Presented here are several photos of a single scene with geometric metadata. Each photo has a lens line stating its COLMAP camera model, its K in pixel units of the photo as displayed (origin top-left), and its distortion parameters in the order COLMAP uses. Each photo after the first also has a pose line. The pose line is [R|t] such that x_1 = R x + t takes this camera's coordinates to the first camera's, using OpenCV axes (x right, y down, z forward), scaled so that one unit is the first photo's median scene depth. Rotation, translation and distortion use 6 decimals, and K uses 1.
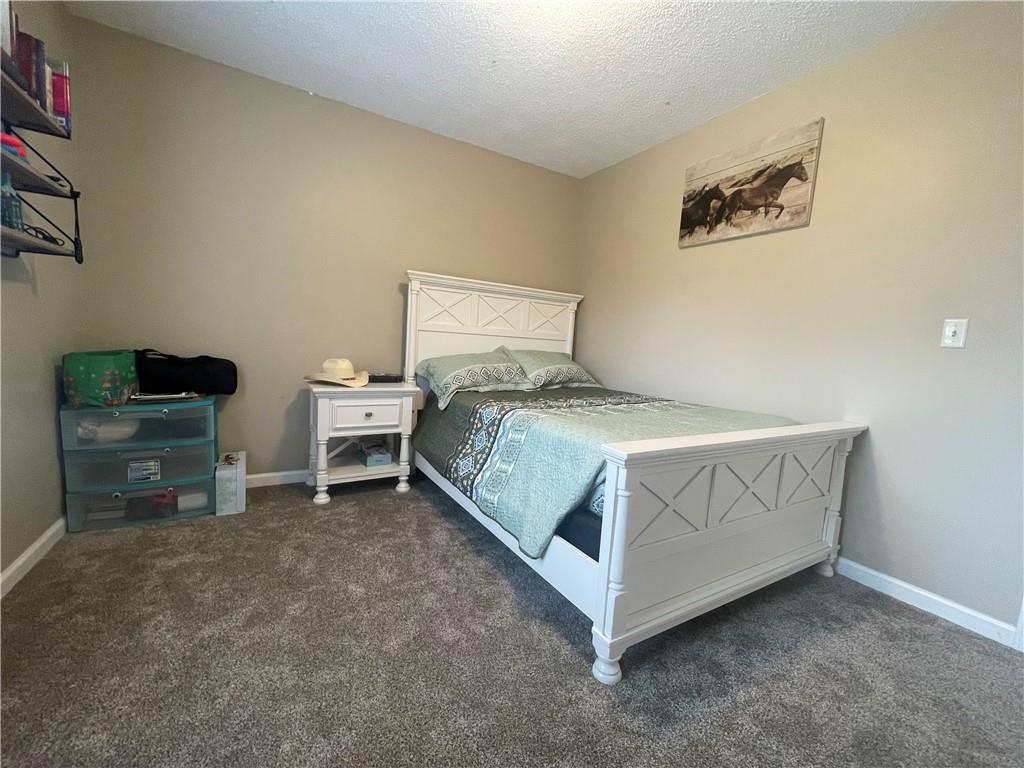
lens RADIAL K [[411.3, 0, 512.5], [0, 411.3, 384.1], [0, 0, 1]] dist [0.002164, 0.000095]
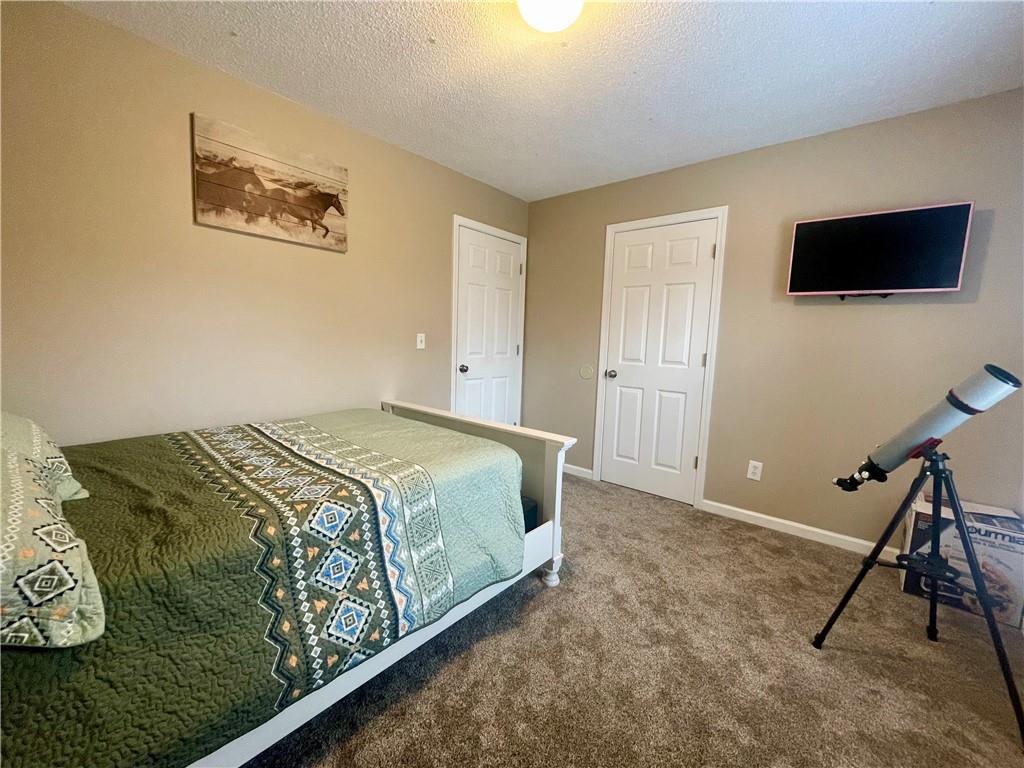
lens RADIAL K [[411.3, 0, 510.9], [0, 411.3, 385.0], [0, 0, 1]] dist [0.002164, 0.000095]
pose [[-0.302549, -0.172124, 0.937463, -0.609718], [0.047797, 0.979582, 0.195283, -0.201349], [-0.951935, 0.103891, -0.288144, 0.863579]]
